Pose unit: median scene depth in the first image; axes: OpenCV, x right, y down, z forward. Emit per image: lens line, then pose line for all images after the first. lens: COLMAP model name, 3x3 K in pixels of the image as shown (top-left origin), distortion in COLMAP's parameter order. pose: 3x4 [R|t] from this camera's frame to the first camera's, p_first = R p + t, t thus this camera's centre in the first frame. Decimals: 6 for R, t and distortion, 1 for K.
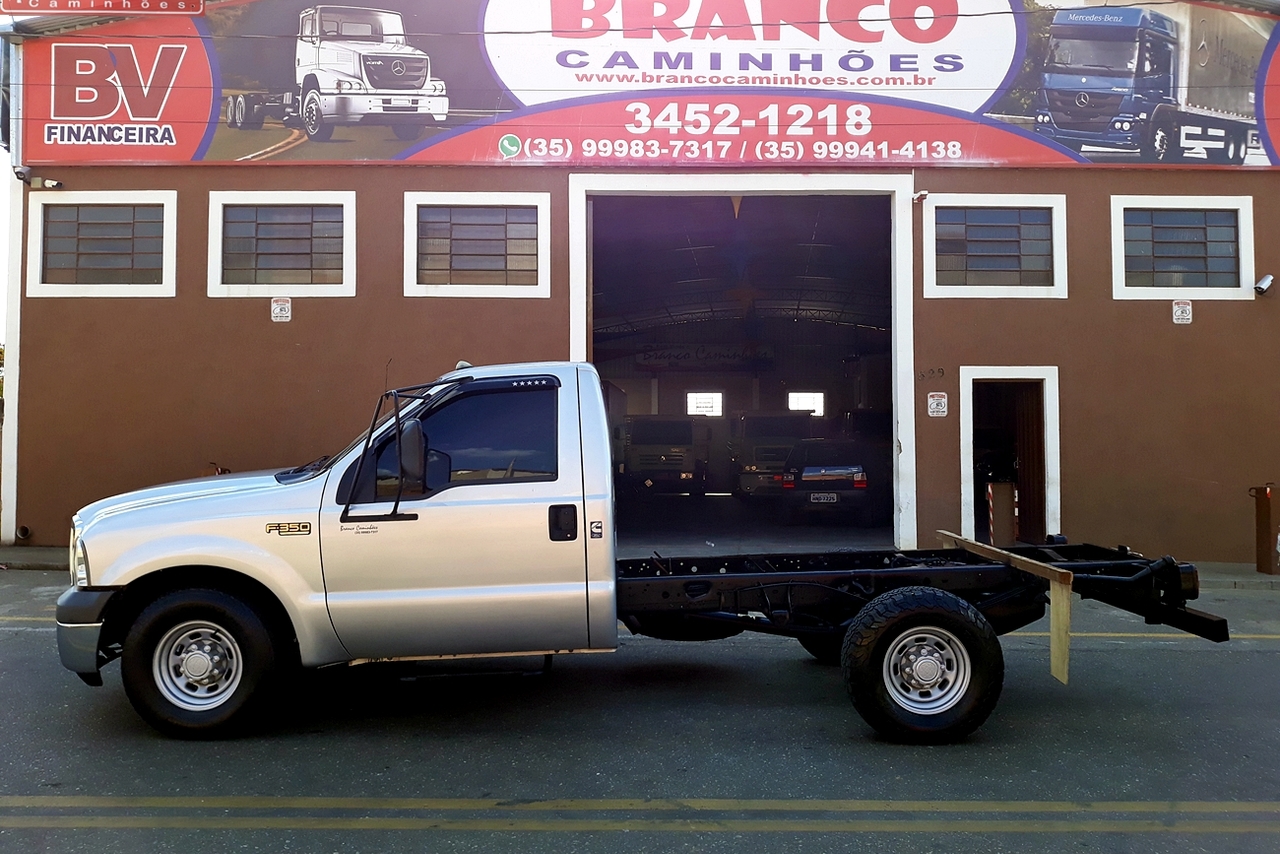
lens RADIAL K [[1028.9, 0, 647.2], [0, 1028.9, 418.6], [0, 0, 1]] dist [0.006167, -0.009002]
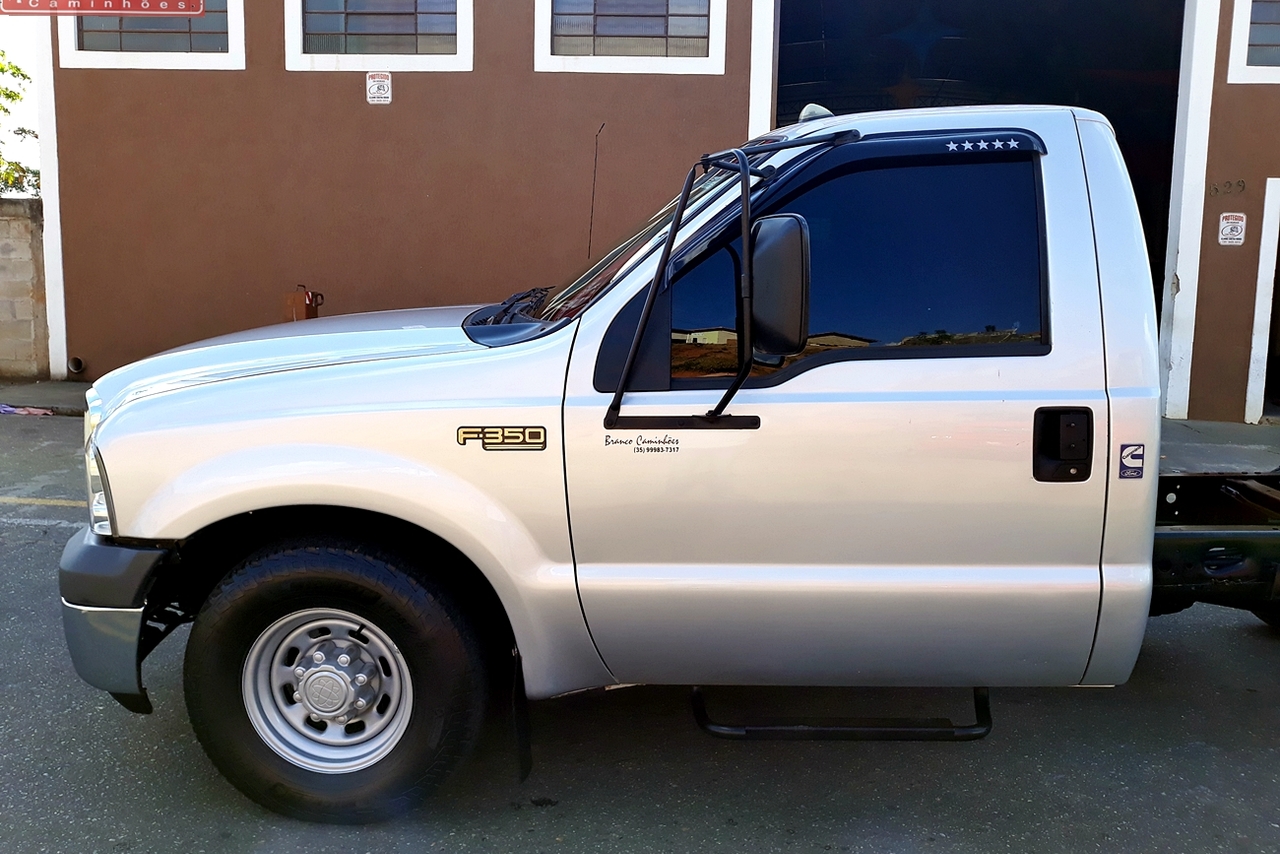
lens RADIAL K [[1047.9, 0, 640.0], [0, 1047.9, 427.0], [0, 0, 1]] dist [0.061810, -0.120926]
pose [[0.996477, 0.036679, -0.075423, -0.241354], [-0.023092, 0.984529, 0.173695, 0.013132], [0.080627, -0.171341, 0.981907, 0.507895]]
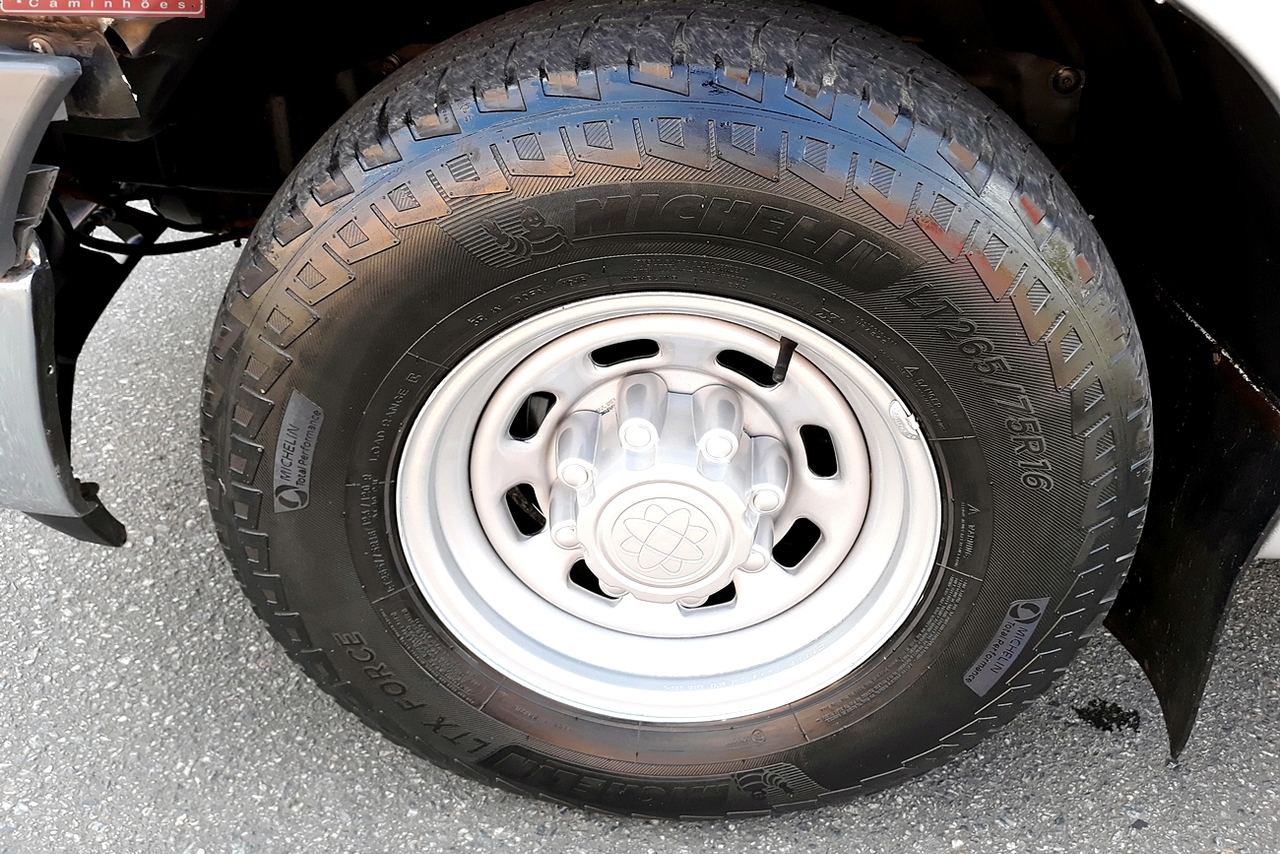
lens RADIAL K [[1047.9, 0, 640.0], [0, 1047.9, 427.0], [0, 0, 1]] dist [0.061810, -0.120926]
pose [[0.996287, 0.082581, -0.024355, -0.431012], [-0.053948, 0.819226, 0.570927, 0.126002], [0.067100, -0.567493, 0.820639, 0.855739]]
